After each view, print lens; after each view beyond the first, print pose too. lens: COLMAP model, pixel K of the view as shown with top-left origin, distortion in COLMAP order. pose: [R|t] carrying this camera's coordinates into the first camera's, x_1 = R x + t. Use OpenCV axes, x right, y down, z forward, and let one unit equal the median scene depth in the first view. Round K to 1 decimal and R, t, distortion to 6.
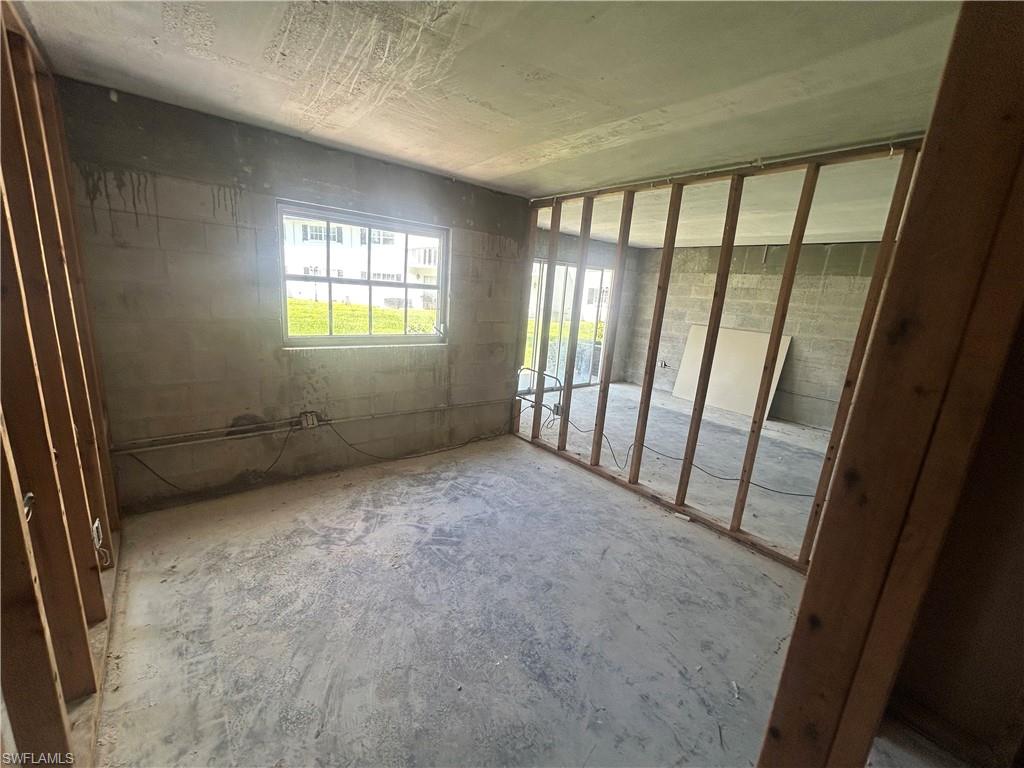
lens RADIAL K [[412.7, 0, 510.1], [0, 412.7, 382.9], [0, 0, 1]] dist [-0.004019, 0.001298]
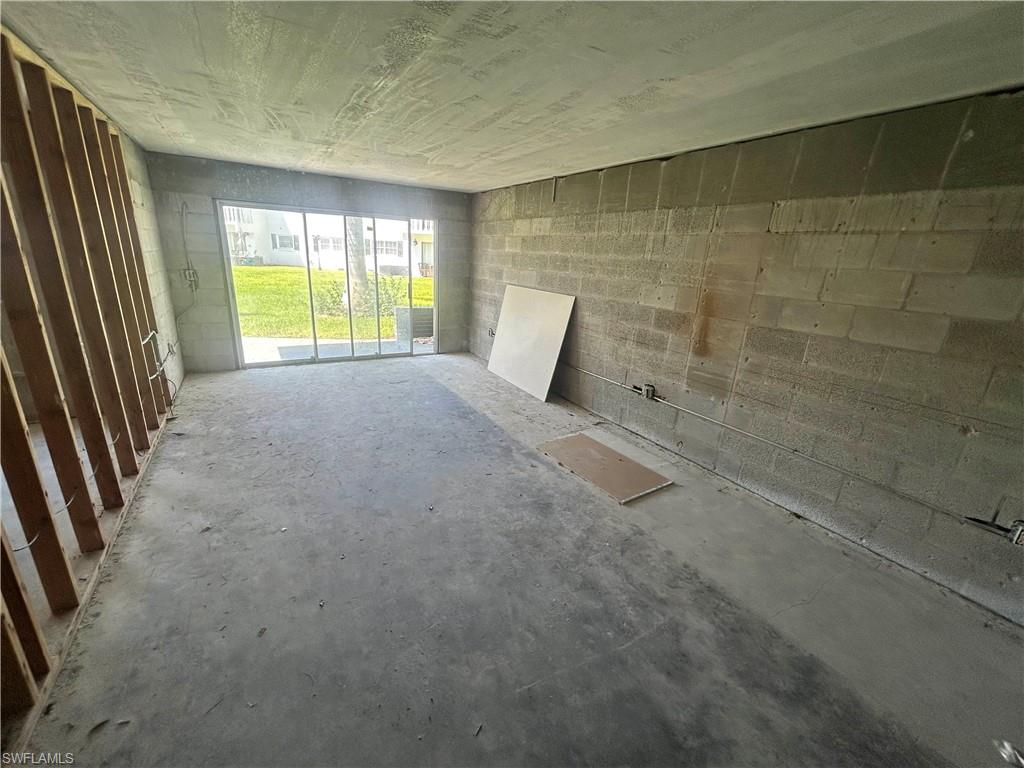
lens RADIAL K [[412.7, 0, 505.3], [0, 412.7, 383.8], [0, 0, 1]] dist [-0.004019, 0.001298]
pose [[0.986640, 0.031057, -0.159930, 0.775667], [-0.019403, 0.997076, 0.073918, -0.004185], [0.161758, -0.069828, 0.984357, 0.226154]]
